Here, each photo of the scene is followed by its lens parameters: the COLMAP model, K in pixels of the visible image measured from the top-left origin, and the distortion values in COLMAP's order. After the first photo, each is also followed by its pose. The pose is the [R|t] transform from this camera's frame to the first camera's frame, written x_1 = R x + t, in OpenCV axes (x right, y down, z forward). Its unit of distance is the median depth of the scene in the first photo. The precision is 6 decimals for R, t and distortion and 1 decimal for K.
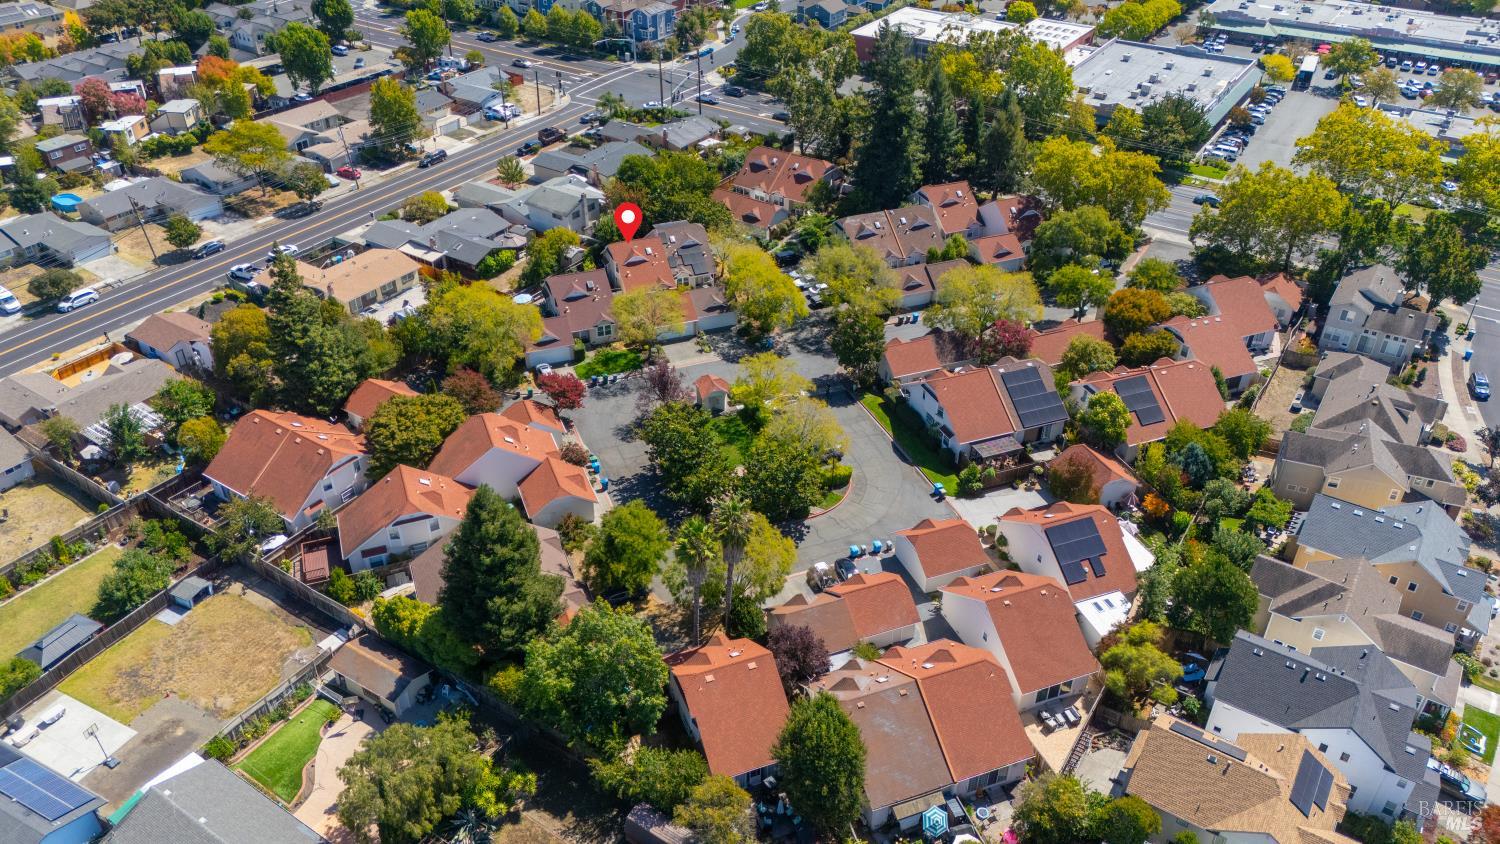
lens RADIAL K [[1098.0, 0, 750.0], [0, 1098.0, 422.0], [0, 0, 1]] dist [0.088152, -0.096412]
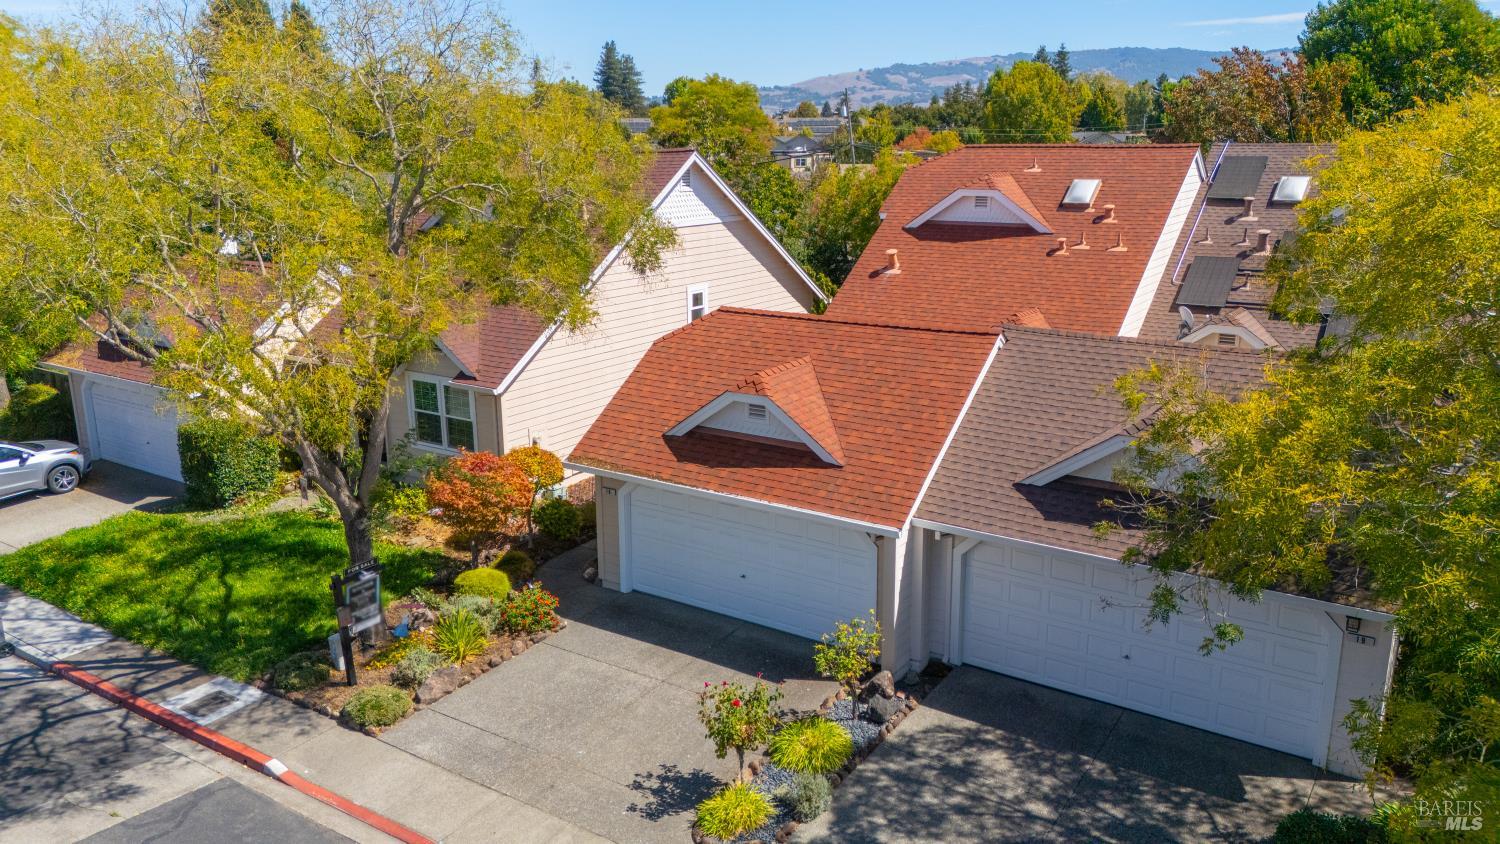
lens RADIAL K [[1098.0, 0, 750.0], [0, 1098.0, 422.0], [0, 0, 1]] dist [0.088152, -0.096412]
pose [[0.567872, 0.196230, -0.799384, 0.025896], [-0.452693, 0.885556, -0.104205, -0.074958], [0.687452, 0.421051, 0.591715, 0.817963]]
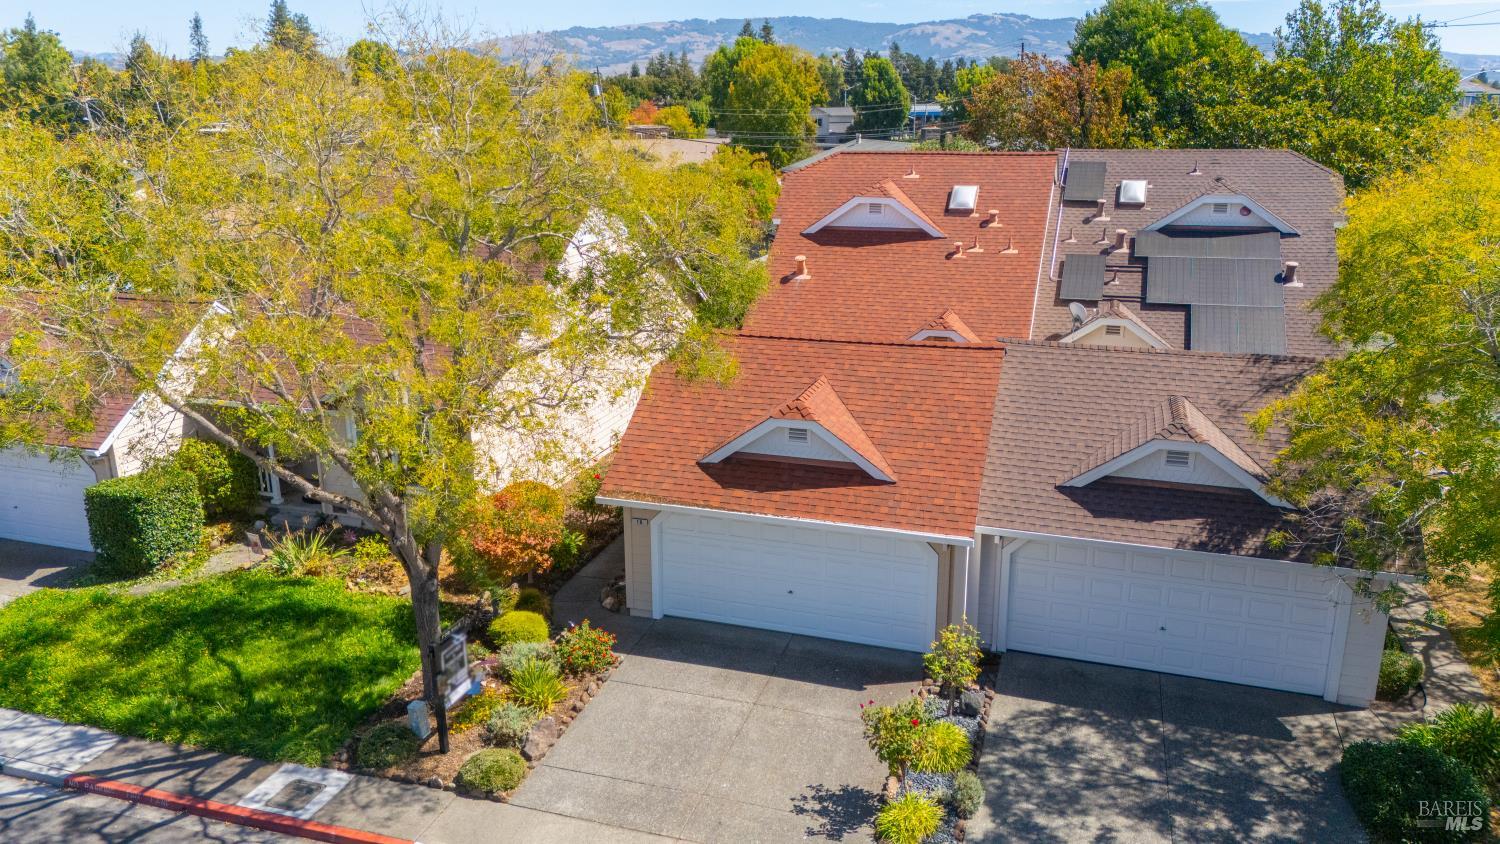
lens RADIAL K [[1098.0, 0, 750.0], [0, 1098.0, 422.0], [0, 0, 1]] dist [0.088152, -0.096412]
pose [[0.769092, 0.169272, -0.616315, 0.005182], [-0.349730, 0.918576, -0.184136, -0.065965], [0.534964, 0.357161, 0.765669, 0.791705]]
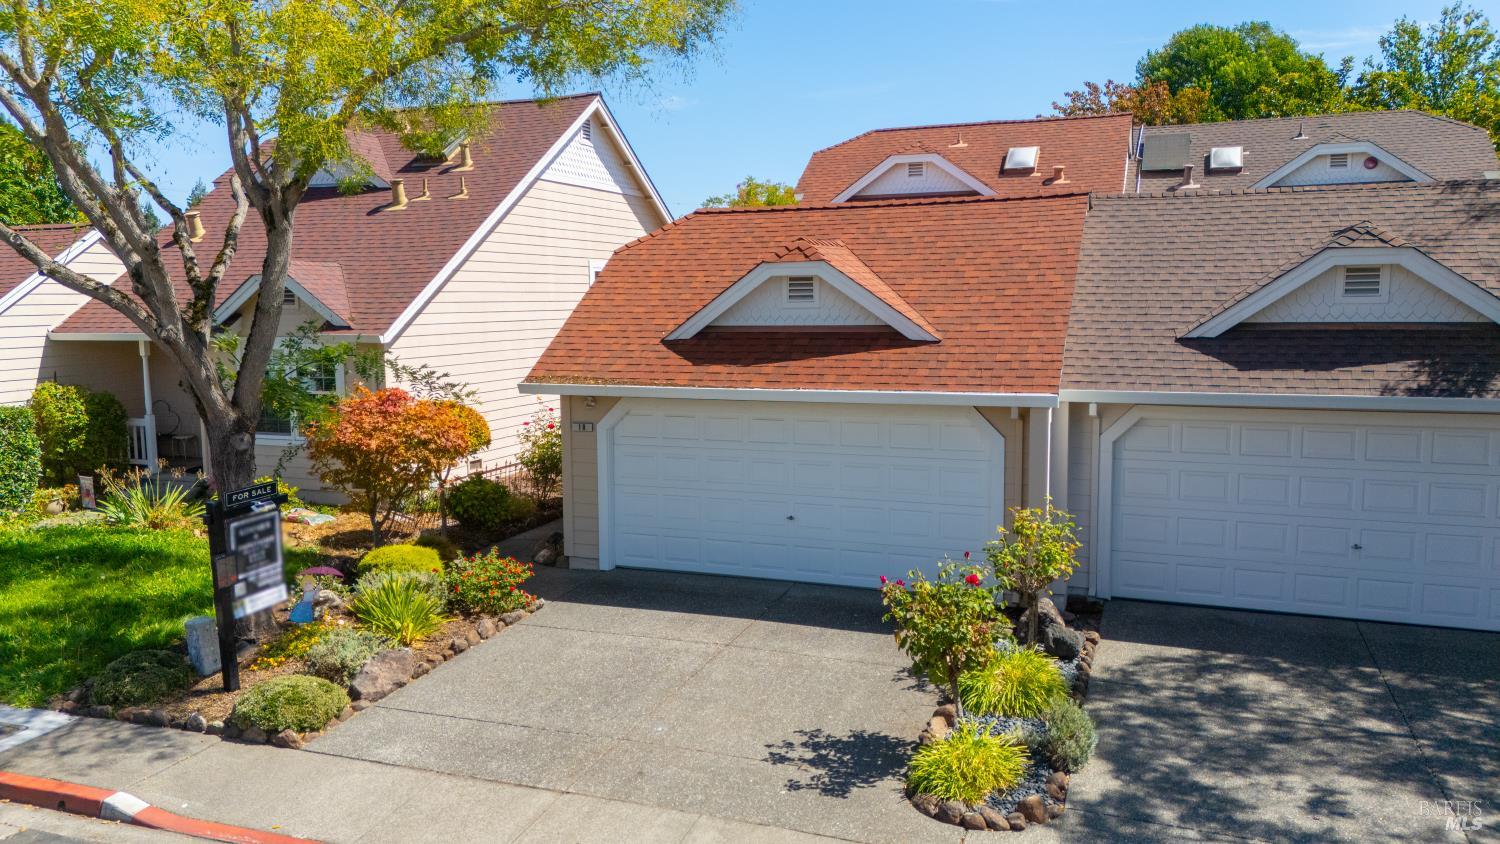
lens RADIAL K [[1098.0, 0, 750.0], [0, 1098.0, 422.0], [0, 0, 1]] dist [0.088152, -0.096412]
pose [[0.736992, 0.065531, -0.672717, -0.008522], [-0.366548, 0.874971, -0.316337, -0.051757], [0.567878, 0.479721, 0.668866, 0.830512]]
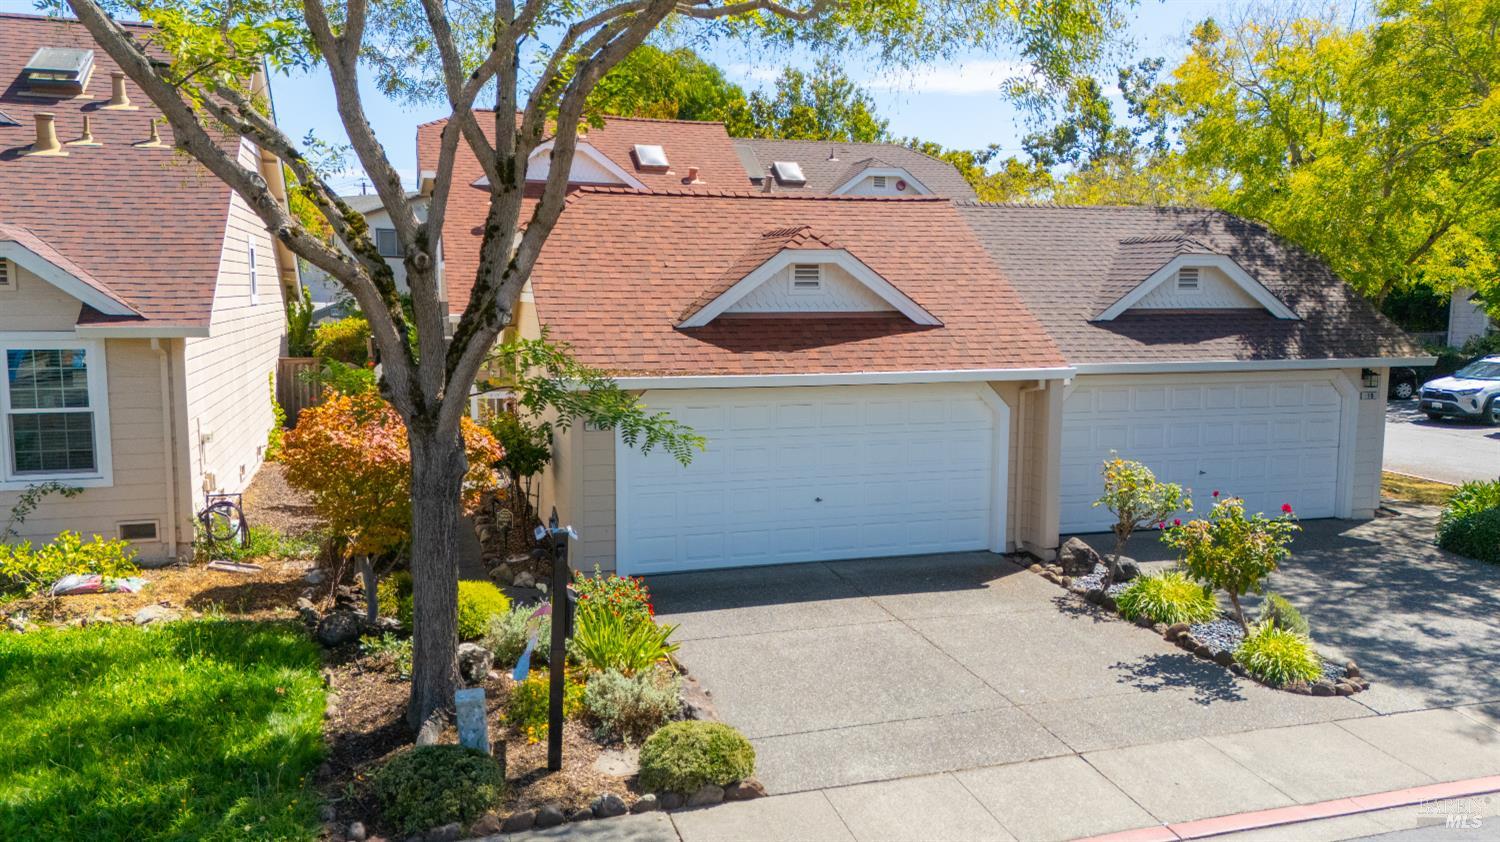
lens RADIAL K [[1120.3, 0, 746.9], [0, 1120.3, 426.9], [0, 0, 1]] dist [0.075440, -0.066231]
pose [[0.996721, 0.007147, -0.080597, -0.059167], [-0.042922, 0.891093, -0.451786, -0.038754], [0.068591, 0.453764, 0.888478, 0.811801]]
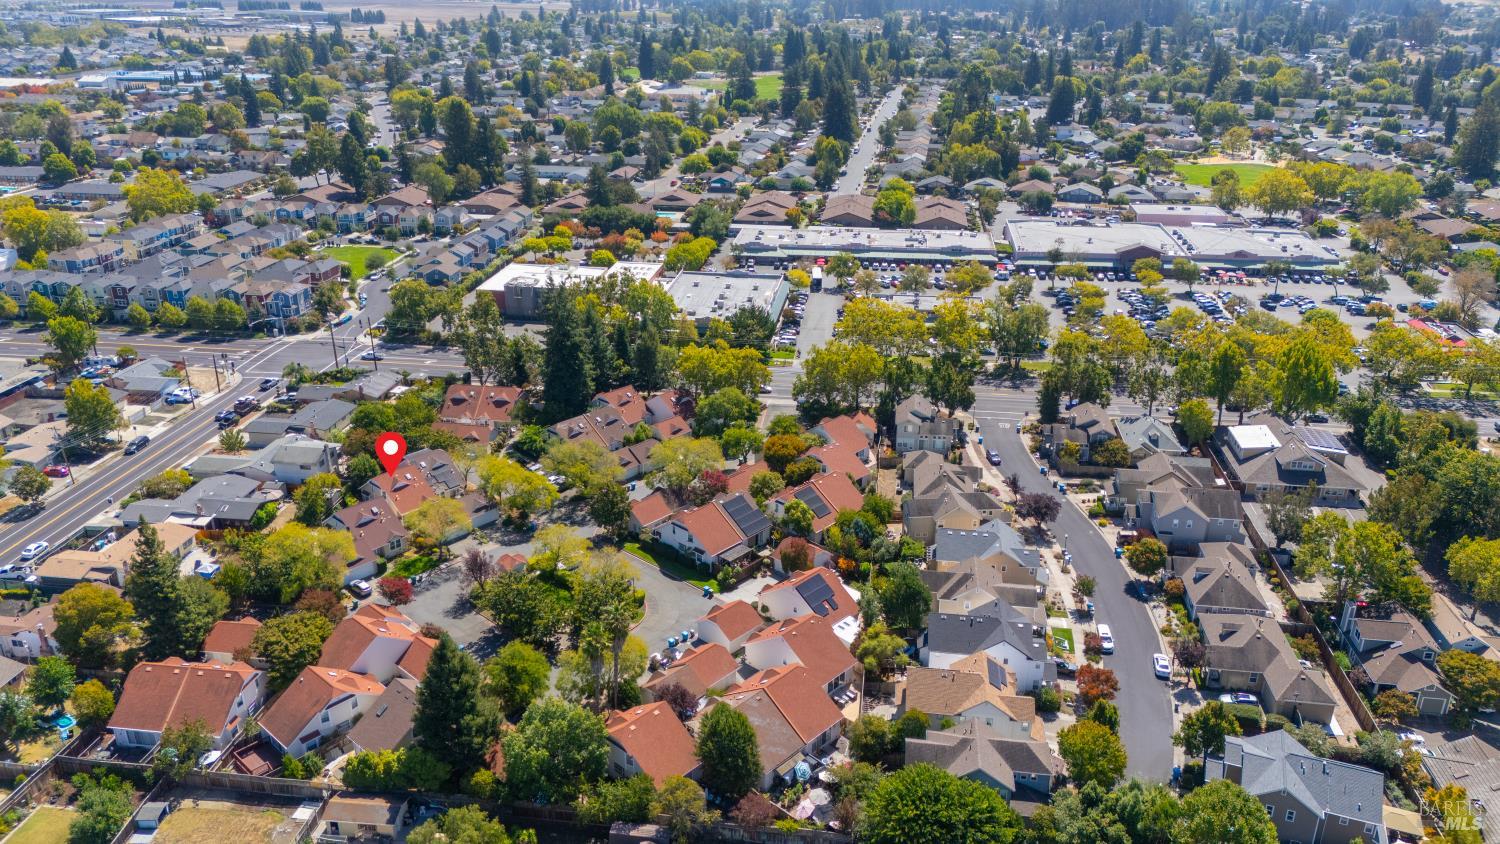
lens RADIAL K [[1098.0, 0, 750.0], [0, 1098.0, 422.0], [0, 0, 1]] dist [0.088152, -0.096412]
pose [[0.901385, -0.168610, 0.398842, -0.214398], [0.244706, 0.958245, -0.147941, 0.054809], [-0.357244, 0.230951, 0.905007, -0.232215]]
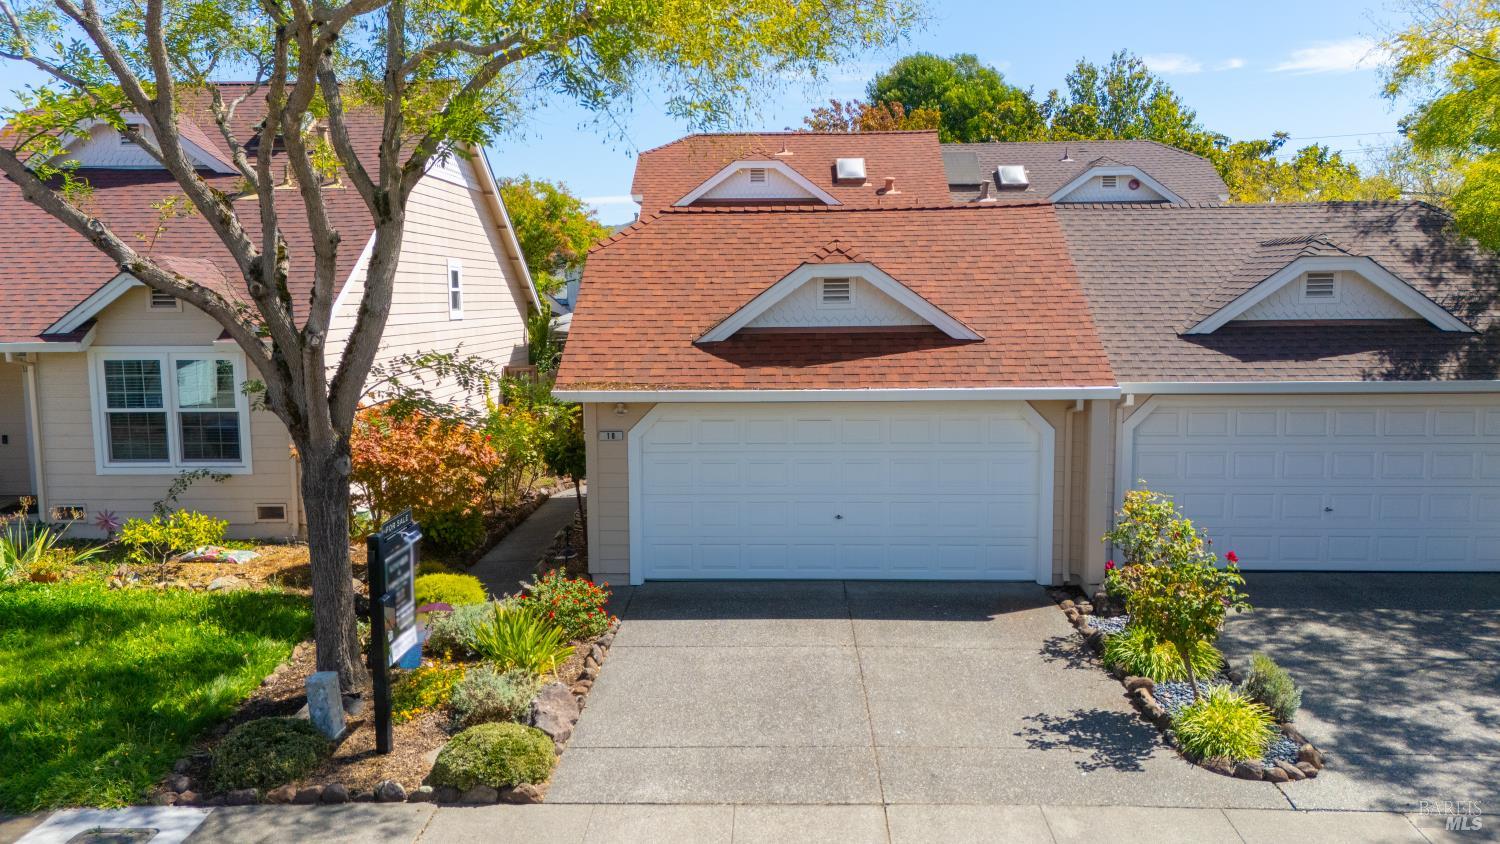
lens RADIAL K [[1098.0, 0, 750.0], [0, 1098.0, 422.0], [0, 0, 1]] dist [0.088152, -0.096412]
pose [[0.915632, 0.032429, -0.400706, -0.033956], [-0.212887, 0.884628, -0.414864, -0.043171], [0.341022, 0.465168, 0.816898, 0.817374]]
